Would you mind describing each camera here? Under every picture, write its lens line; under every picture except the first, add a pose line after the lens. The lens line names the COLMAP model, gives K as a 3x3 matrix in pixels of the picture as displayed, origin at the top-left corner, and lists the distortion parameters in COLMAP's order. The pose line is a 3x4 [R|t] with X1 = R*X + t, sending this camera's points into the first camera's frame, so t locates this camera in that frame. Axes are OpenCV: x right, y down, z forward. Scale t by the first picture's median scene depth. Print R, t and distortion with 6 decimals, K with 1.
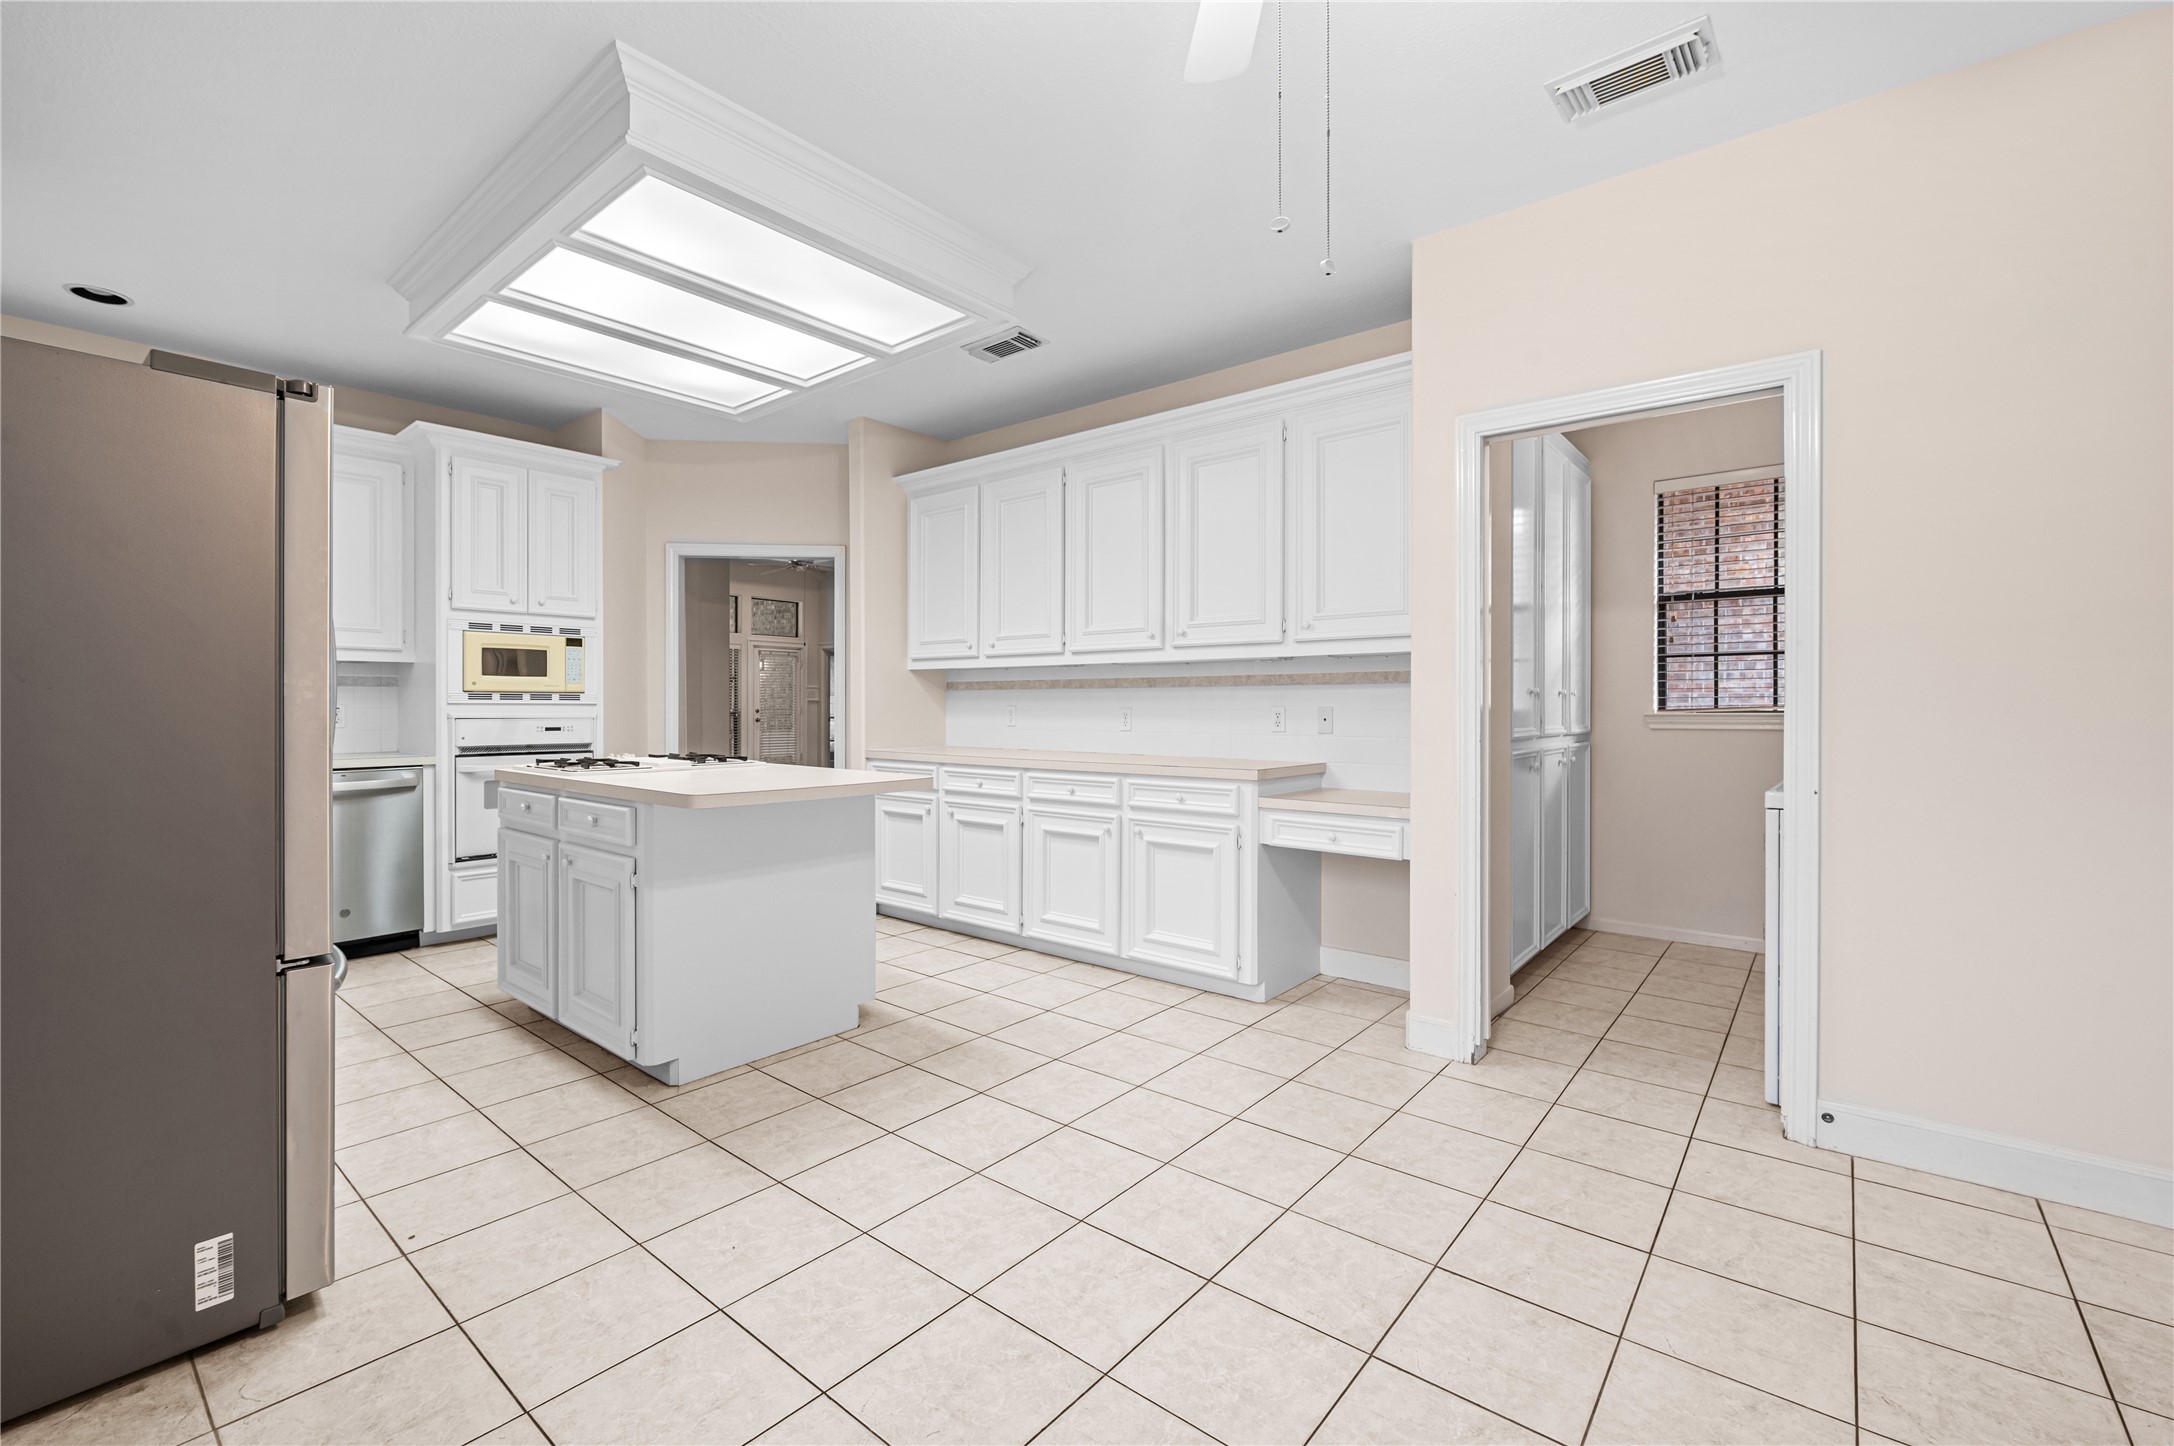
lens RADIAL K [[913.6, 0, 1088.9], [0, 913.6, 721.0], [0, 0, 1]] dist [-0.011097, -0.000236]
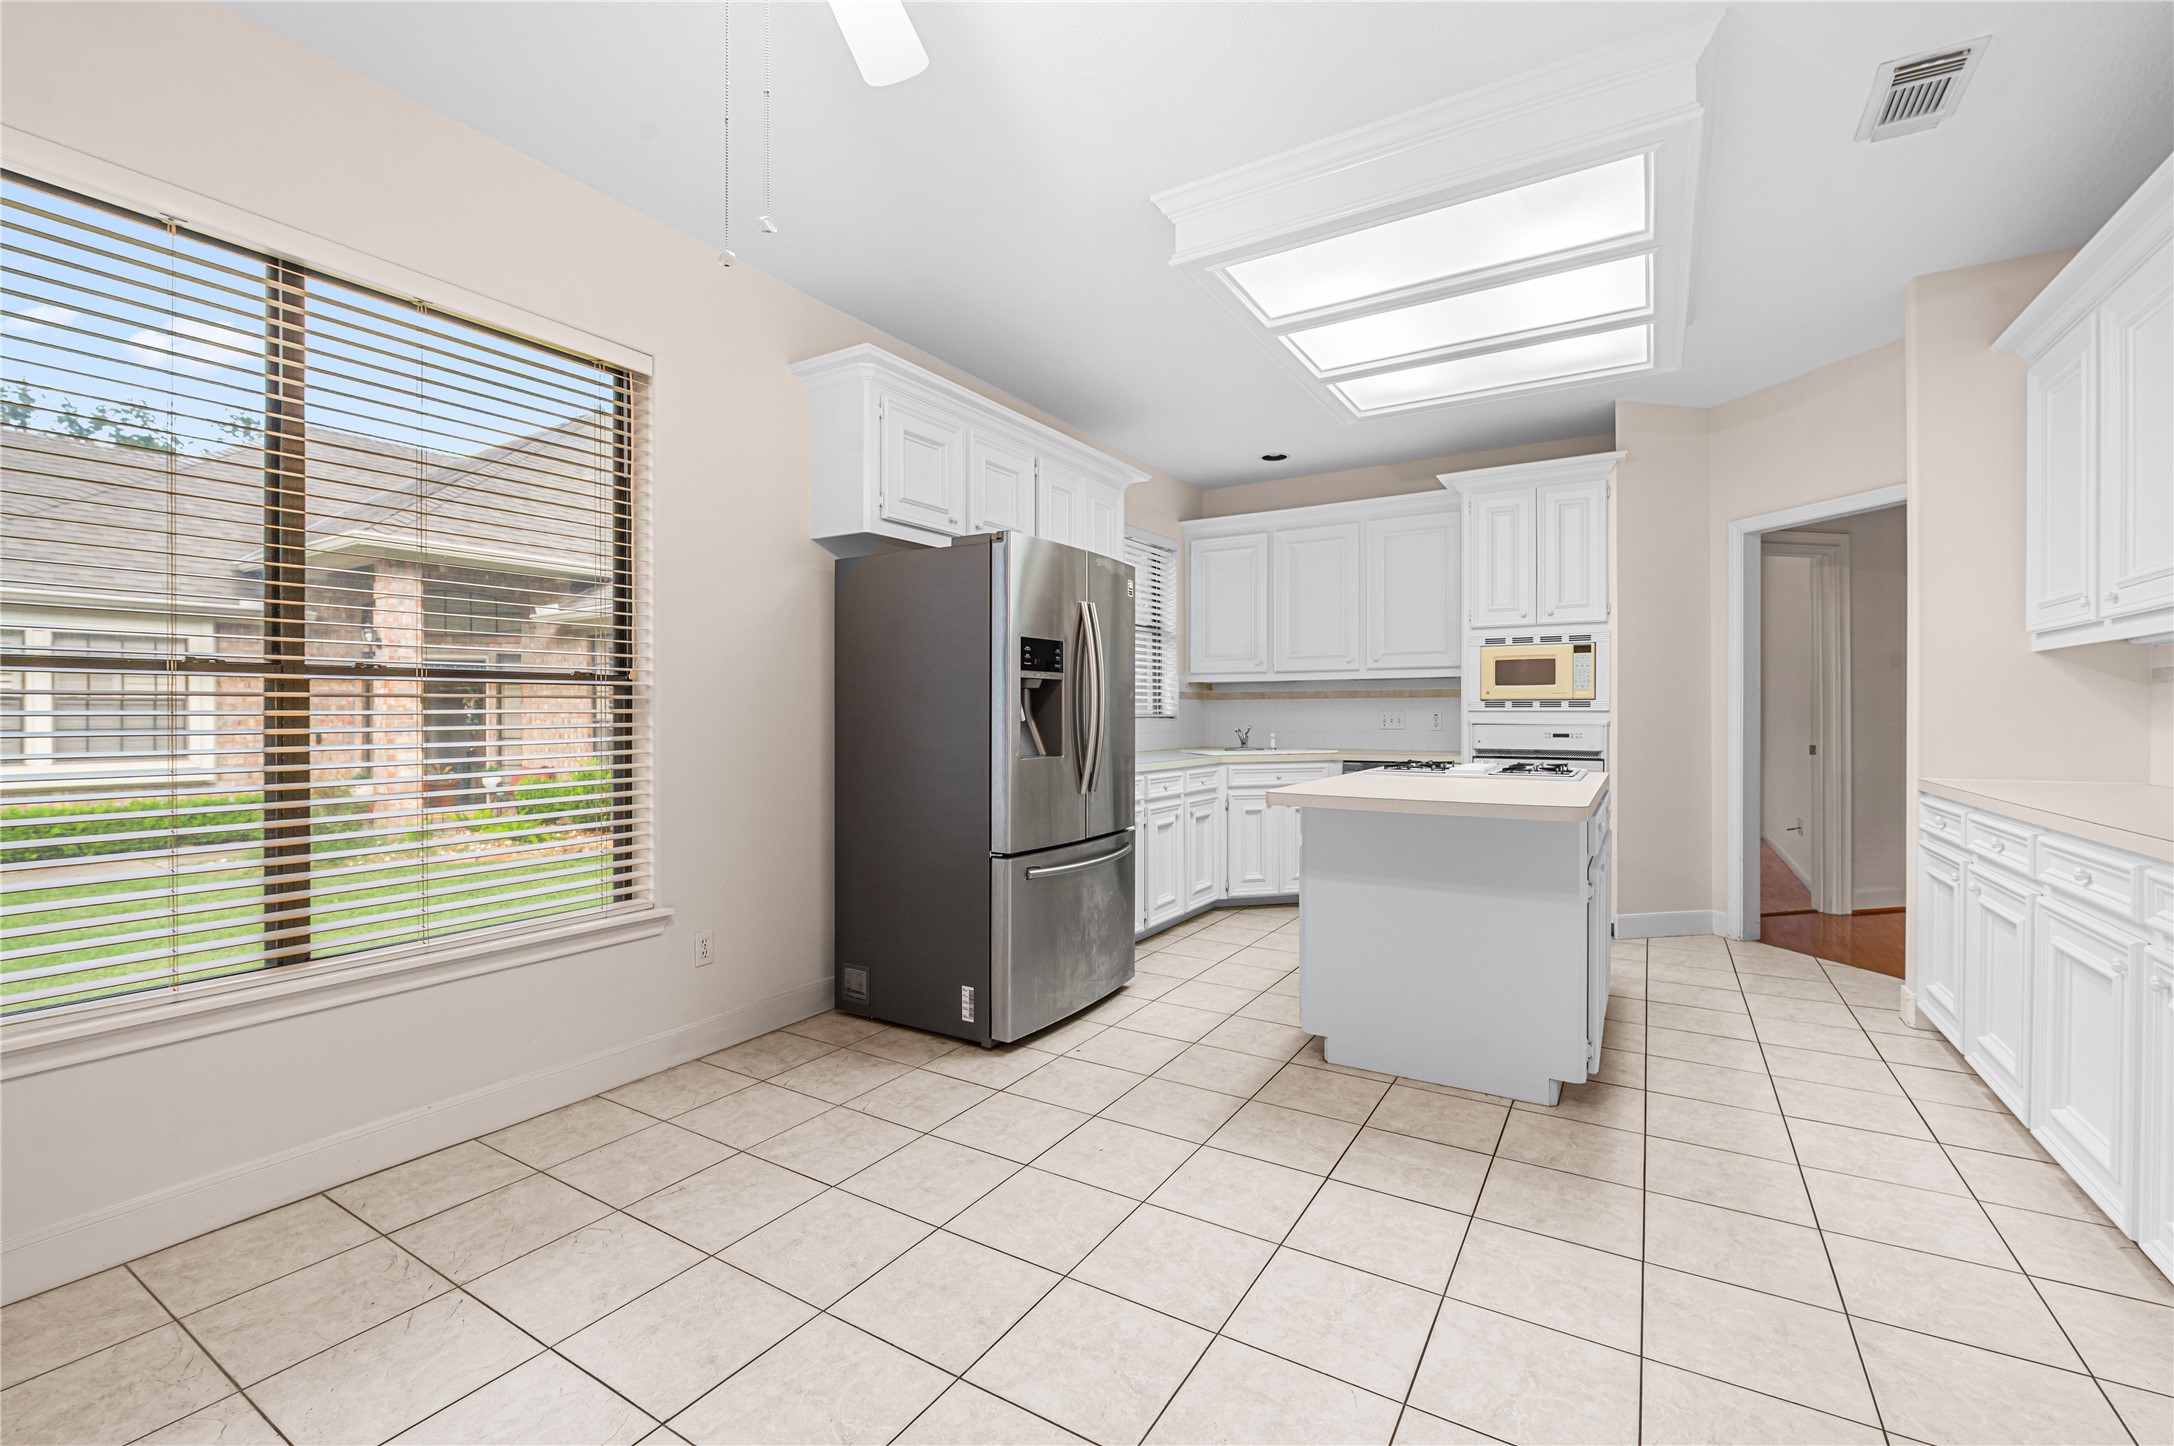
lens RADIAL K [[918.5, 0, 1097.4], [0, 918.5, 720.8], [0, 0, 1]] dist [-0.003245, -0.000067]
pose [[0.140713, 0.005101, -0.990037, 0.379898], [-0.014824, 0.999885, 0.003045, -0.003345], [0.989939, 0.014248, 0.140773, 0.366507]]
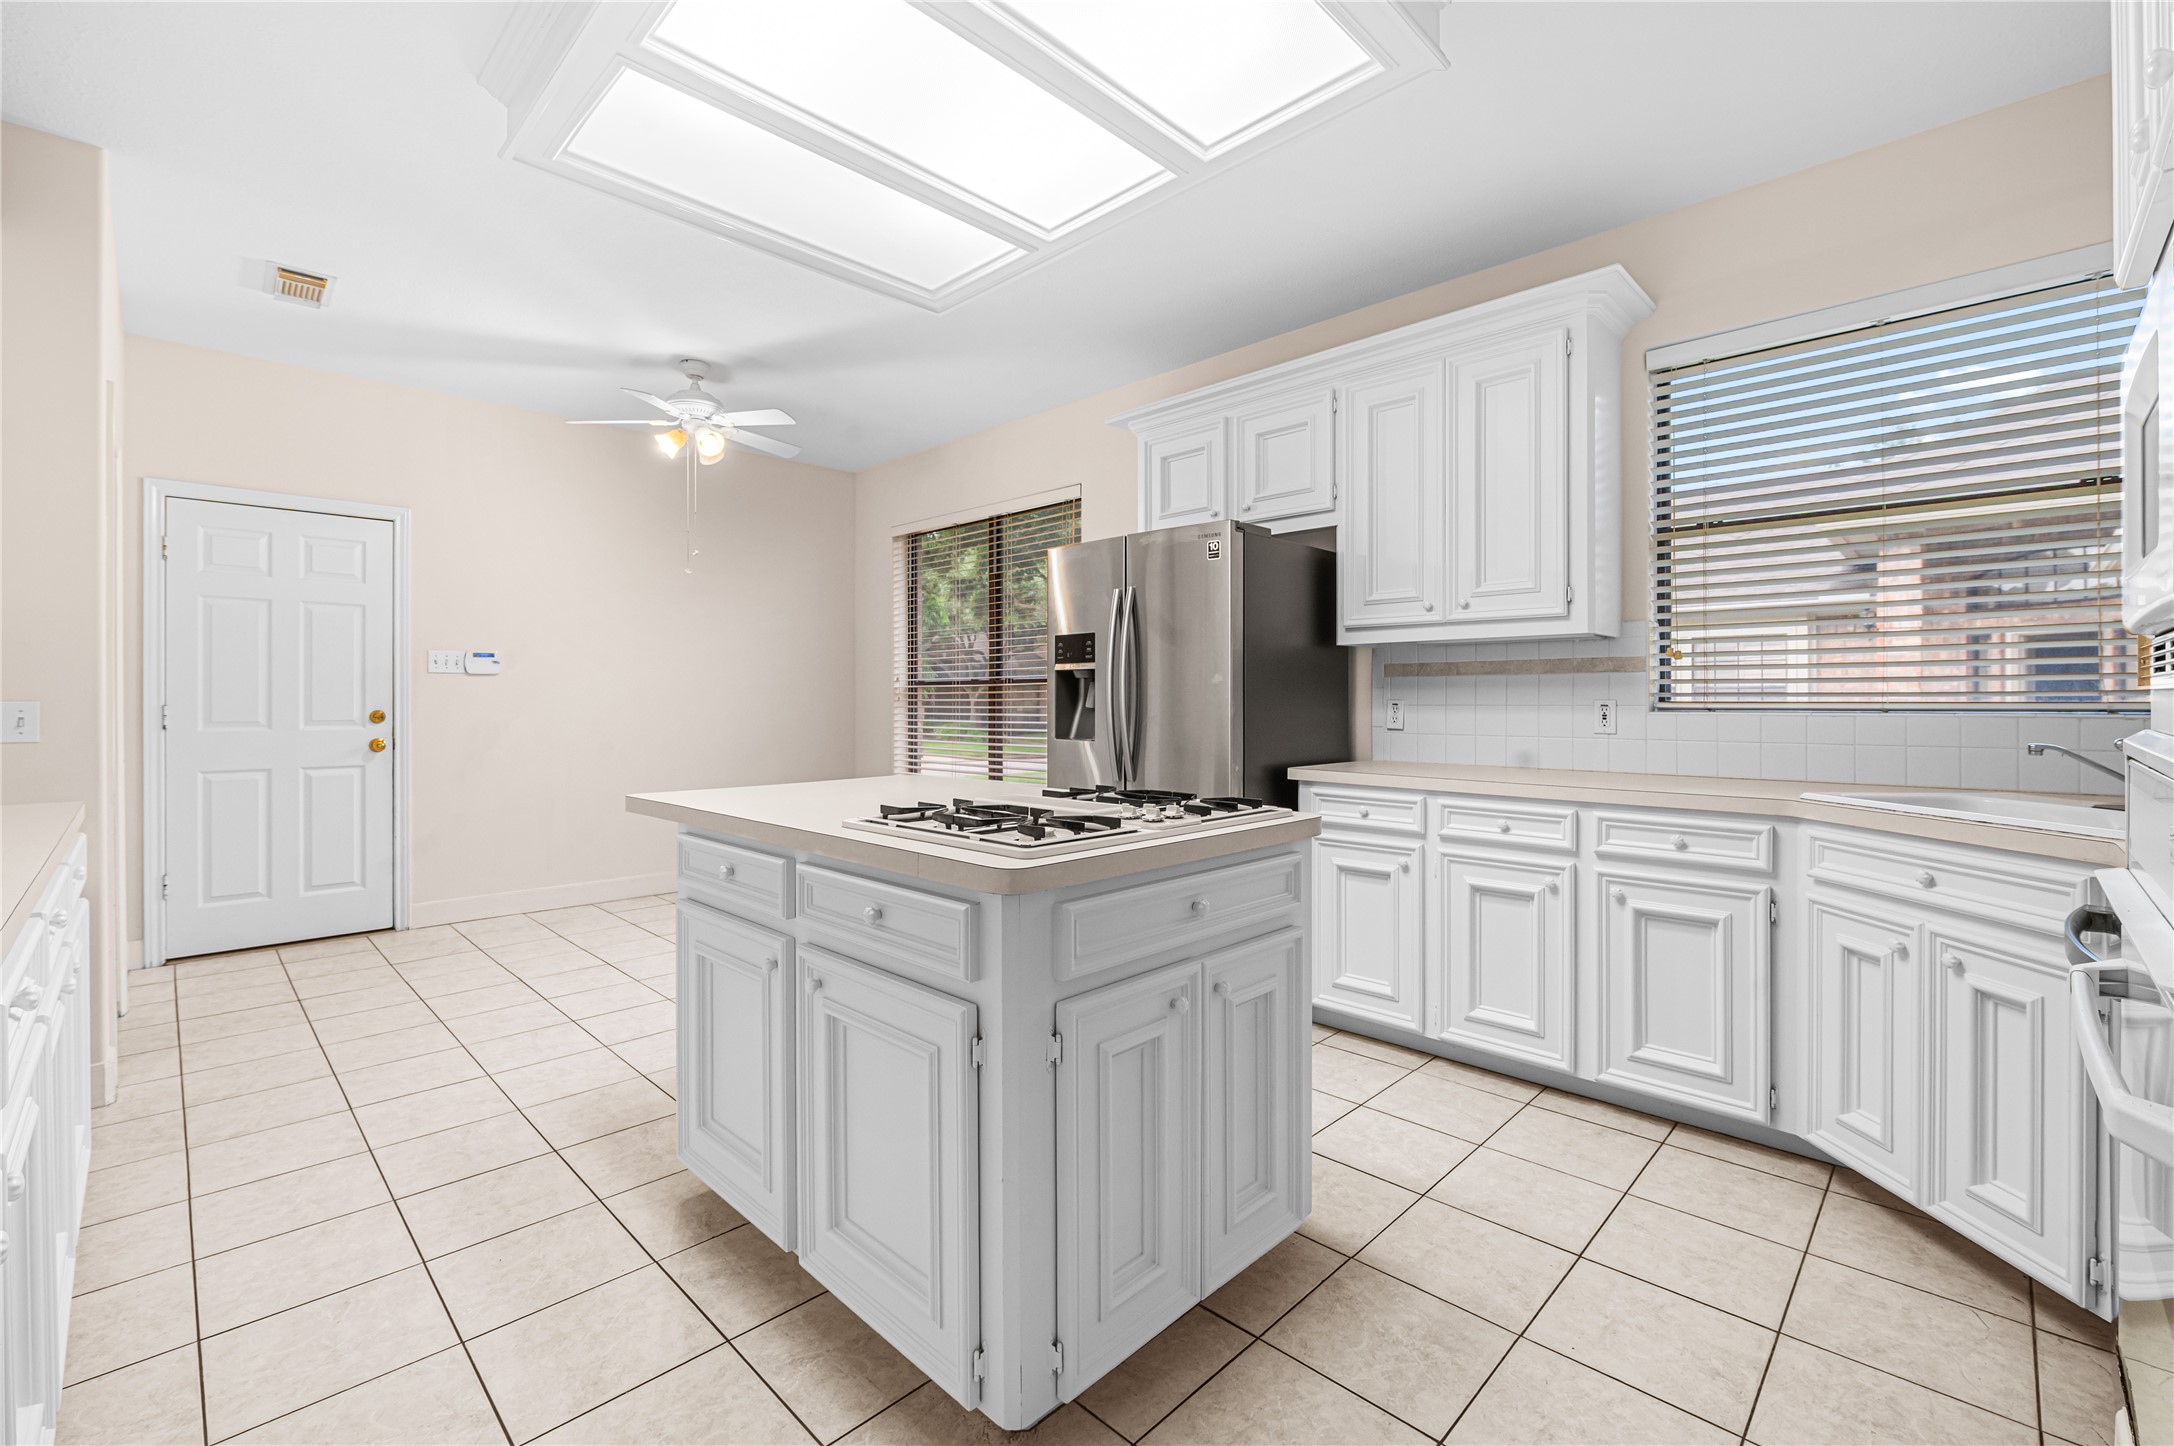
lens RADIAL K [[918.5, 0, 1097.4], [0, 918.5, 720.8], [0, 0, 1]] dist [-0.003245, -0.000067]
pose [[-0.996566, -0.004681, 0.082670, -0.451965], [-0.001523, 0.999268, 0.038224, -0.019857], [-0.082789, 0.037966, -0.995844, 1.255070]]
